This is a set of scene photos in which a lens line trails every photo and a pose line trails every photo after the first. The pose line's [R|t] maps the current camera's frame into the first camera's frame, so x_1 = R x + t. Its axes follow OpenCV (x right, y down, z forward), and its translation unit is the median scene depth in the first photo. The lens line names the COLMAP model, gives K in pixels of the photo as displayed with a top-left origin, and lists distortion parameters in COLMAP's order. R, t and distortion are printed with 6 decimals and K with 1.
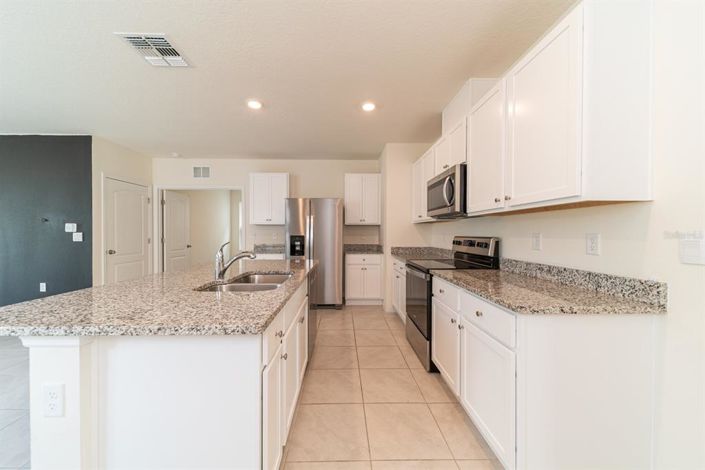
lens RADIAL K [[246.2, 0, 346.3], [0, 246.2, 234.2], [0, 0, 1]] dist [0.011842, 0.000005]
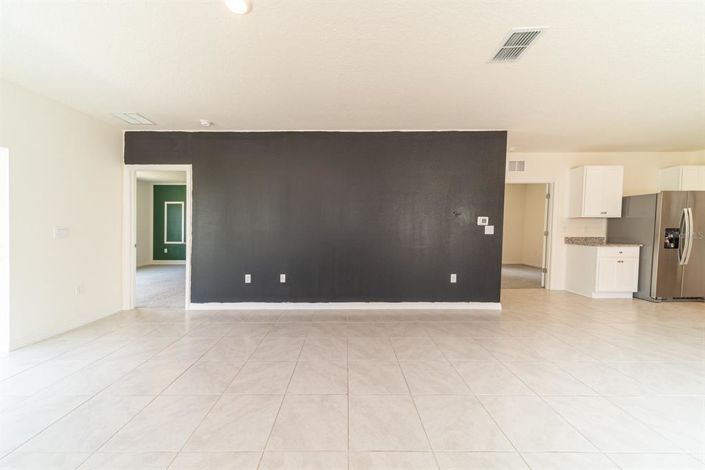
lens RADIAL K [[246.2, 0, 346.3], [0, 246.2, 234.2], [0, 0, 1]] dist [0.011842, 0.000005]
pose [[0.999835, 0.000649, -0.018133, -1.649687], [-0.000260, 0.999770, 0.021426, 0.007119], [0.018142, -0.021418, 0.999606, -0.035823]]
